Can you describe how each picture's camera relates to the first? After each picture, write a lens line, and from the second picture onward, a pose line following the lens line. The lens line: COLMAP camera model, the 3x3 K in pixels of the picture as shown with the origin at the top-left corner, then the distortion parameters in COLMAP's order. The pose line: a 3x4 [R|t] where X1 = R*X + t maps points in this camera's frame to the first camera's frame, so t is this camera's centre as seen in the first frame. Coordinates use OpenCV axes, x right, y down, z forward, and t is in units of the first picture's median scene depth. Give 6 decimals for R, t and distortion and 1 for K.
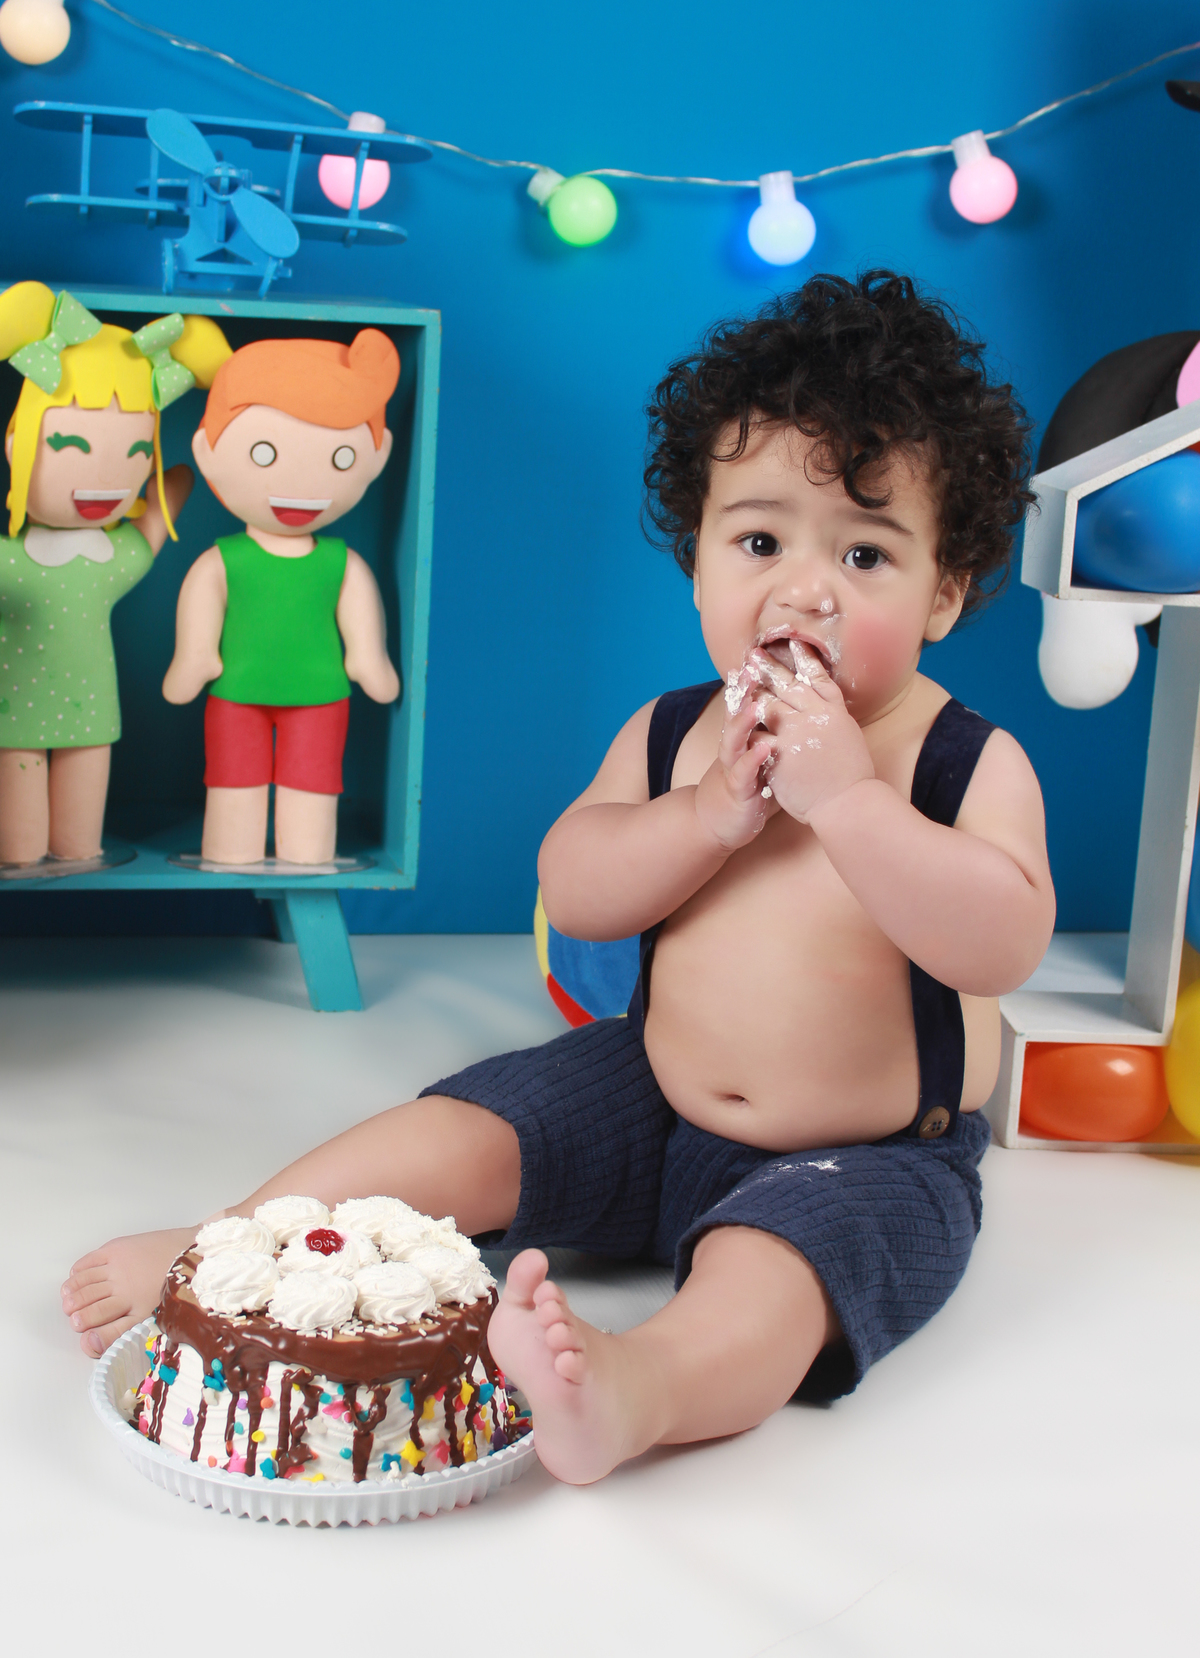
lens RADIAL K [[2710.9, 0, 578.9], [0, 2710.9, 854.6], [0, 0, 1]] dist [-0.043030, 0.000000]
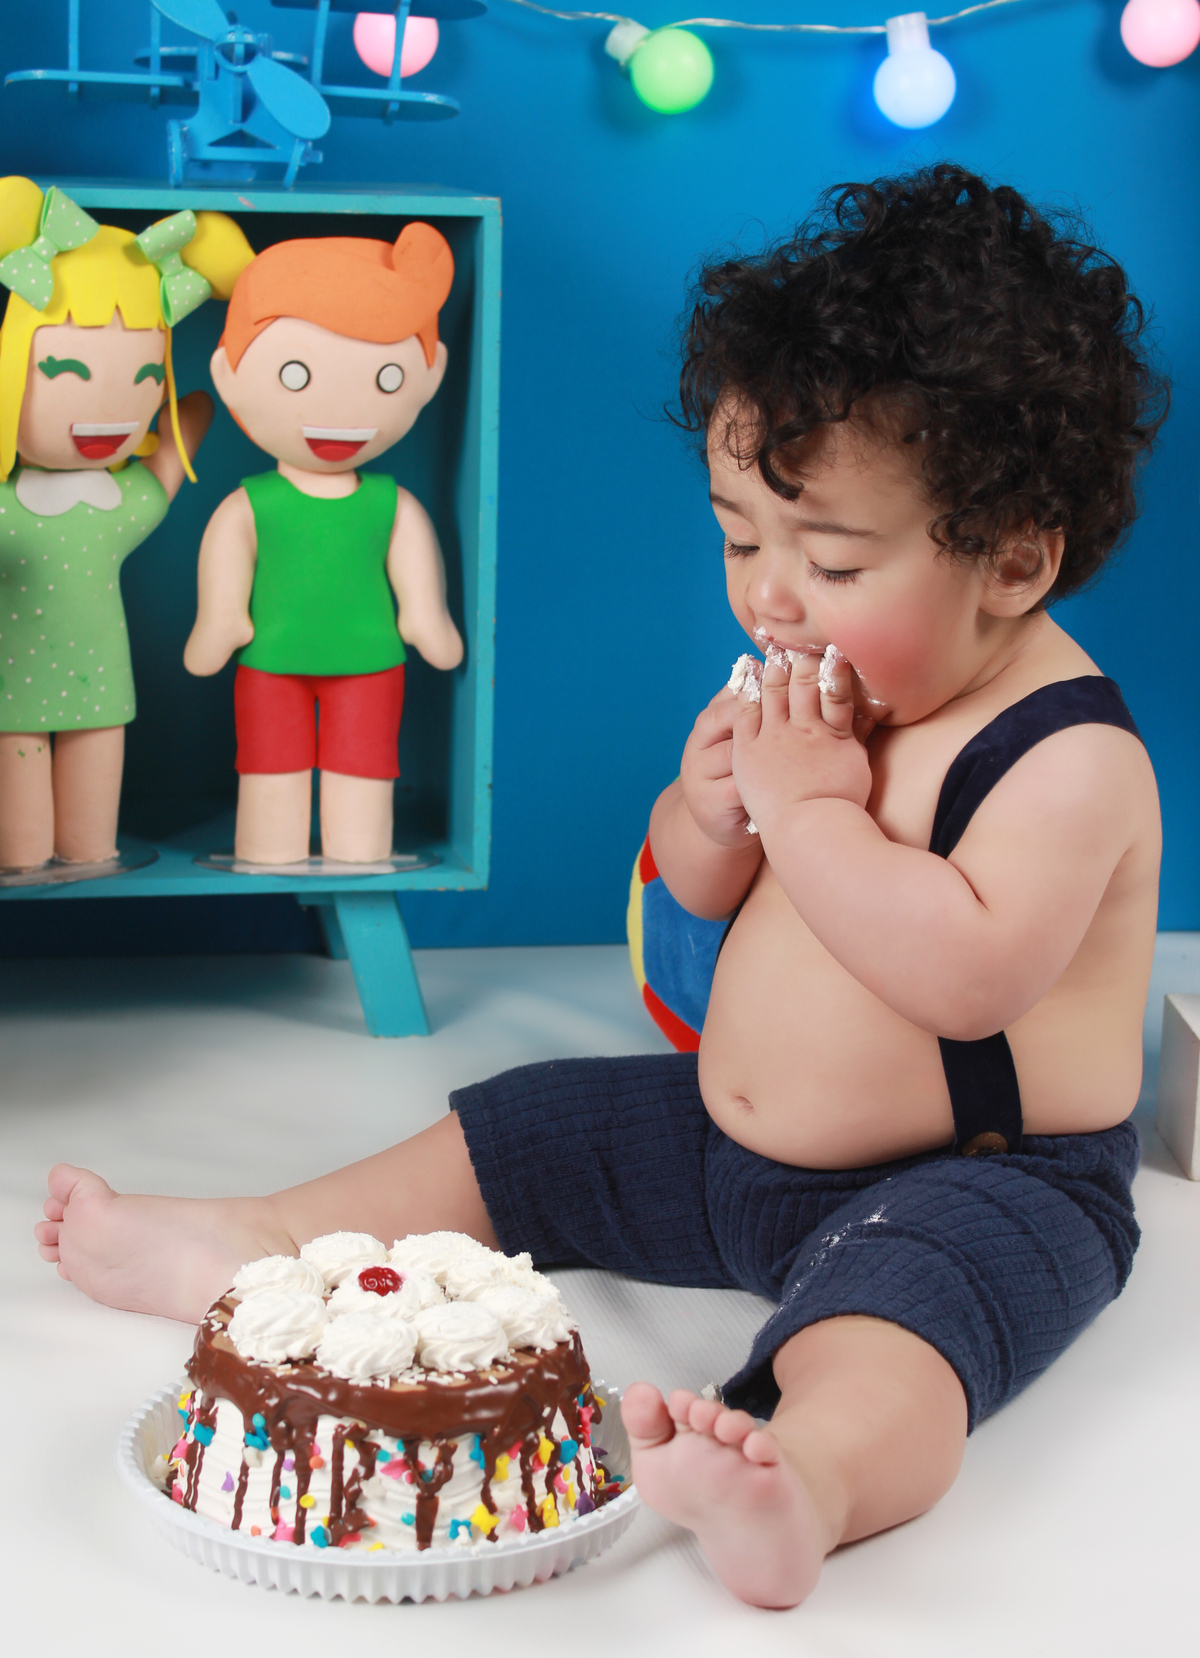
lens RADIAL K [[3417.3, 0, 559.1], [0, 3417.3, 974.2], [0, 0, 1]] dist [0.036781, 0.000000]
pose [[0.998658, -0.019980, -0.047789, 0.012852], [0.021283, 0.999411, 0.026914, 0.011345], [0.047223, -0.027895, 0.998495, -0.065572]]
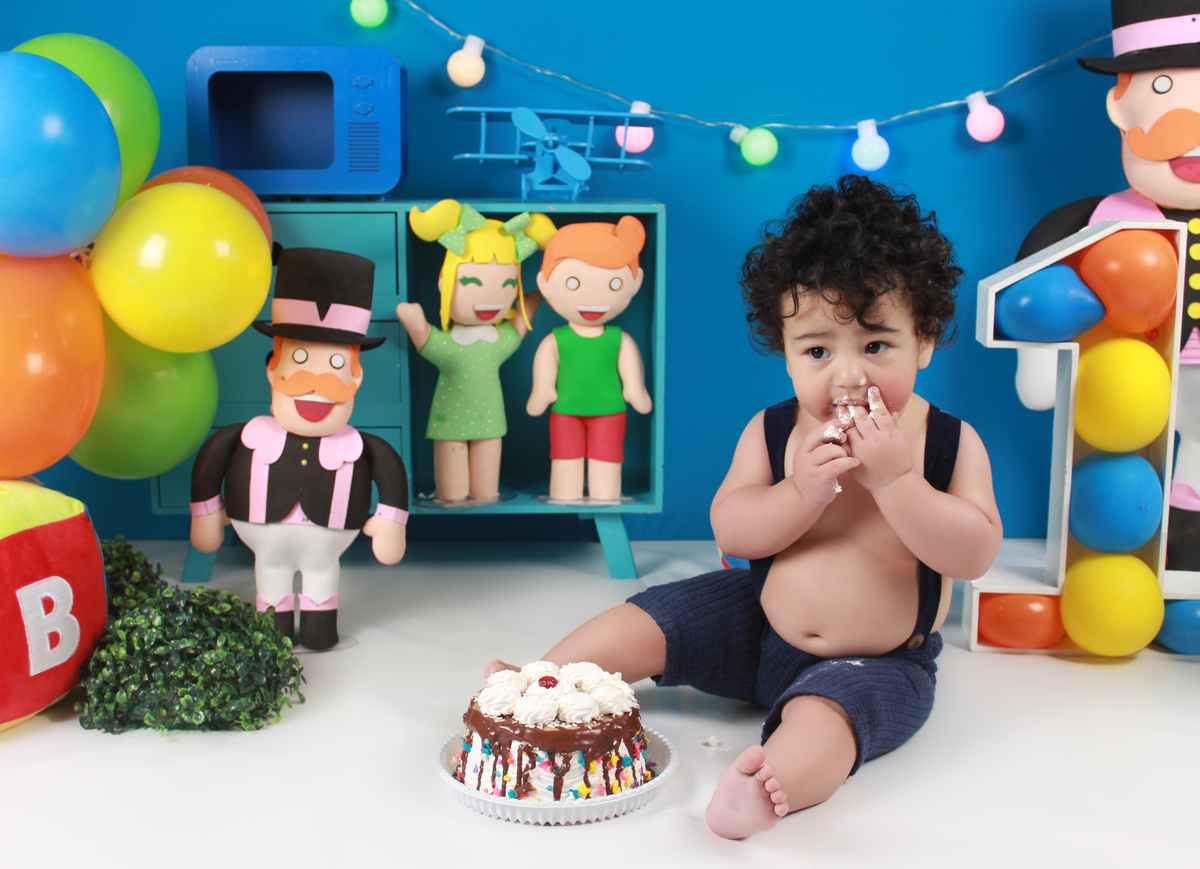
lens RADIAL K [[1611.8, 0, 589.9], [0, 1611.8, 444.4], [0, 0, 1]] dist [-0.074755, 0.000000]
pose [[0.977721, -0.015666, -0.209325, 0.129138], [0.005834, 0.998854, -0.047510, 0.018885], [0.209830, 0.045230, 0.976691, -0.098115]]
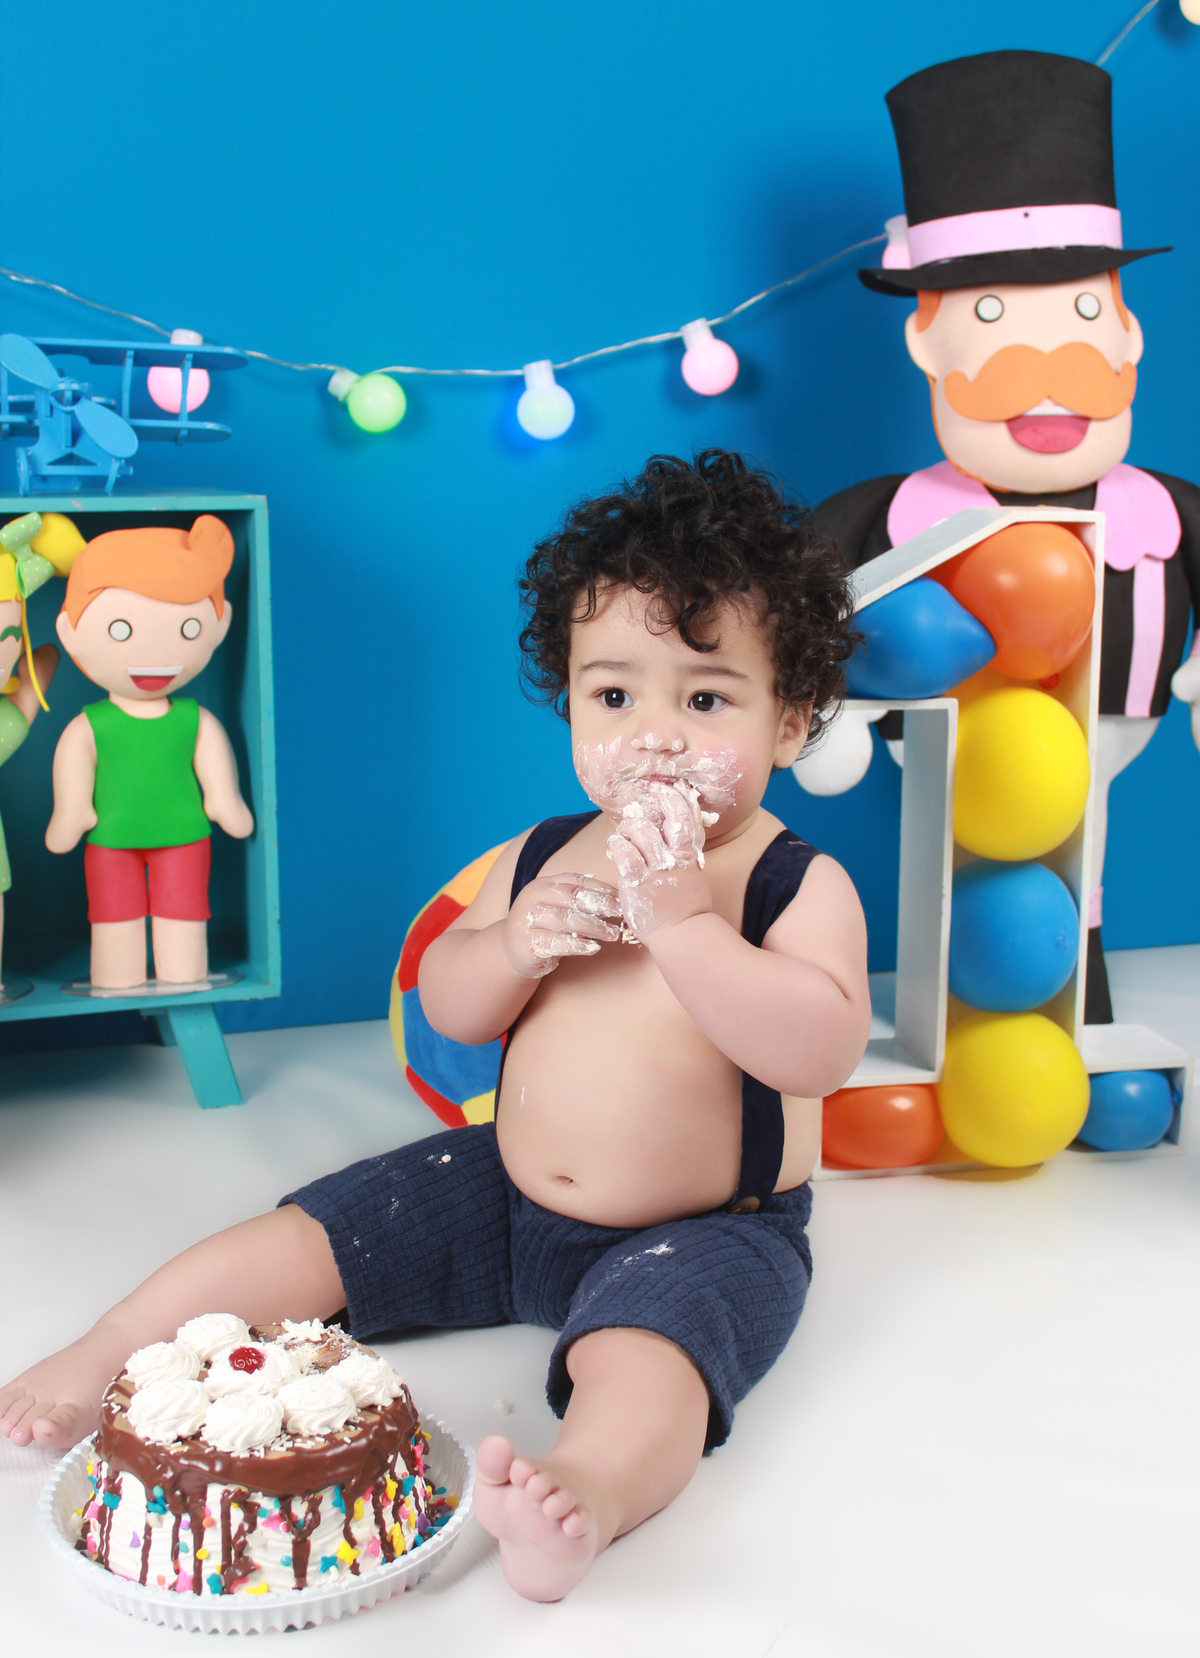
lens RADIAL K [[2096.3, 0, 606.1], [0, 2096.3, 853.4], [0, 0, 1]] dist [-0.076271, 0.000000]
pose [[0.990181, -0.077210, 0.116536, -0.023339], [0.079365, 0.996748, -0.013959, -0.025722], [-0.115079, 0.023071, 0.993088, 0.106842]]
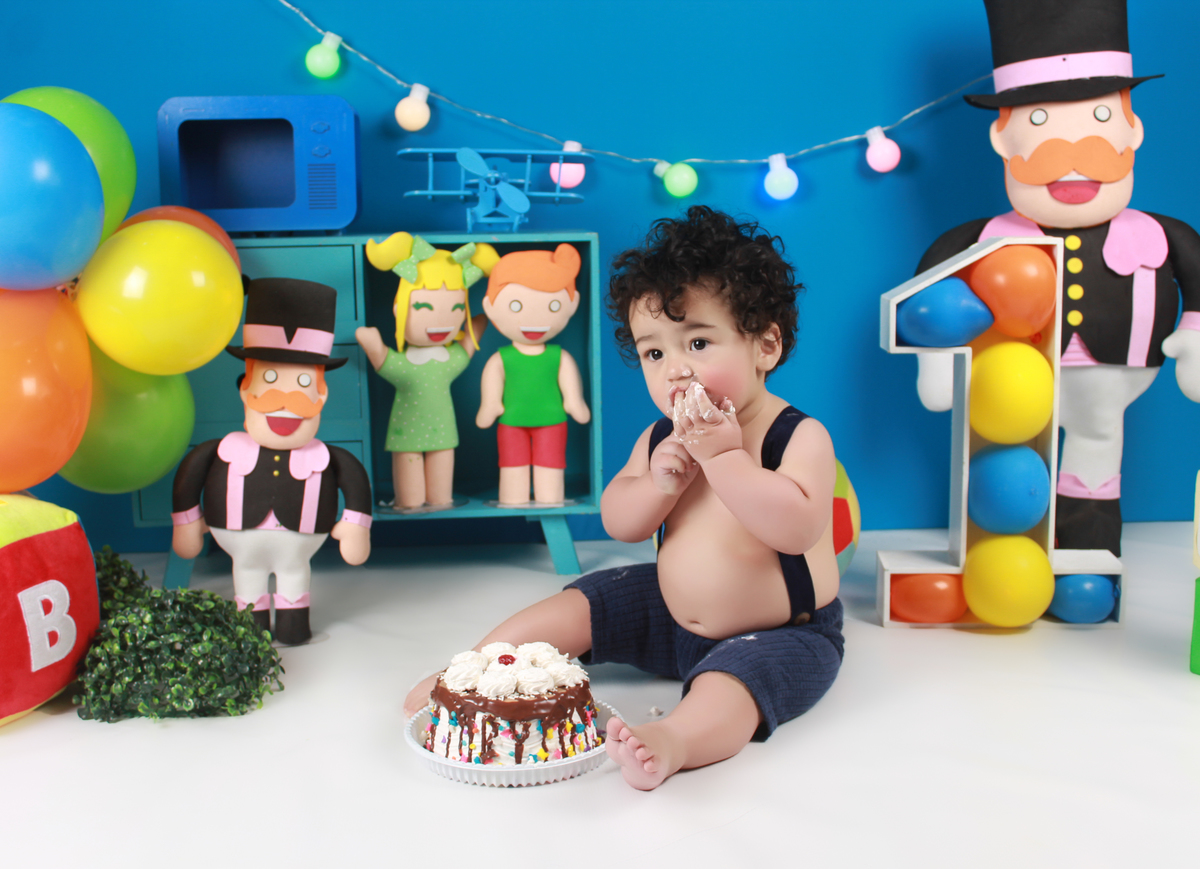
lens RADIAL K [[1517.2, 0, 595.1], [0, 1517.2, 446.5], [0, 0, 1]] dist [-0.076271, 0.000000]
pose [[0.985642, -0.044628, -0.162844, 0.129057], [0.034772, 0.997415, -0.062877, 0.036086], [0.165229, 0.056312, 0.984646, -0.139364]]
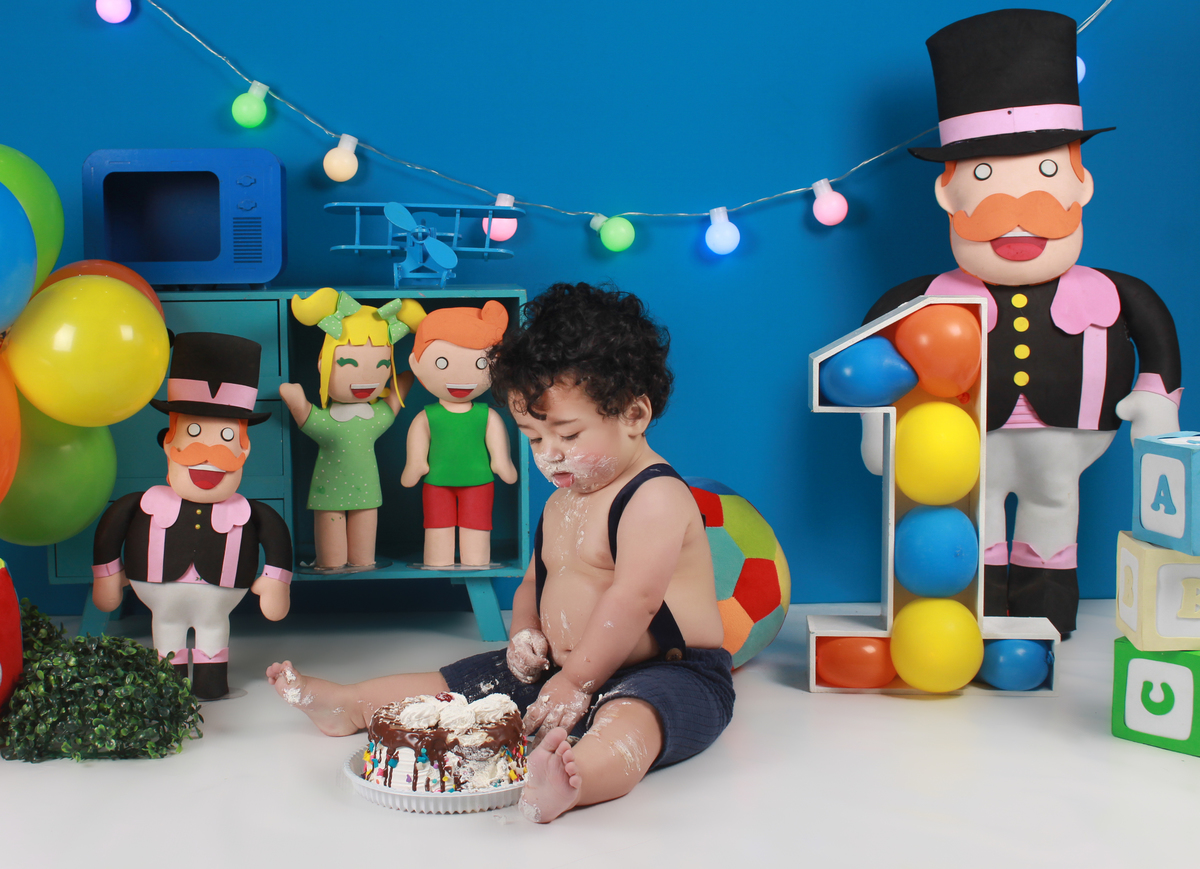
lens RADIAL K [[1962.1, 0, 500.9], [0, 1962.1, 416.7], [0, 0, 1]] dist [-0.043030, 0.000000]
pose [[0.978757, -0.046950, -0.199574, 0.220852], [0.020766, 0.991122, -0.131320, 0.088455], [0.203968, 0.124386, 0.971043, -0.430833]]
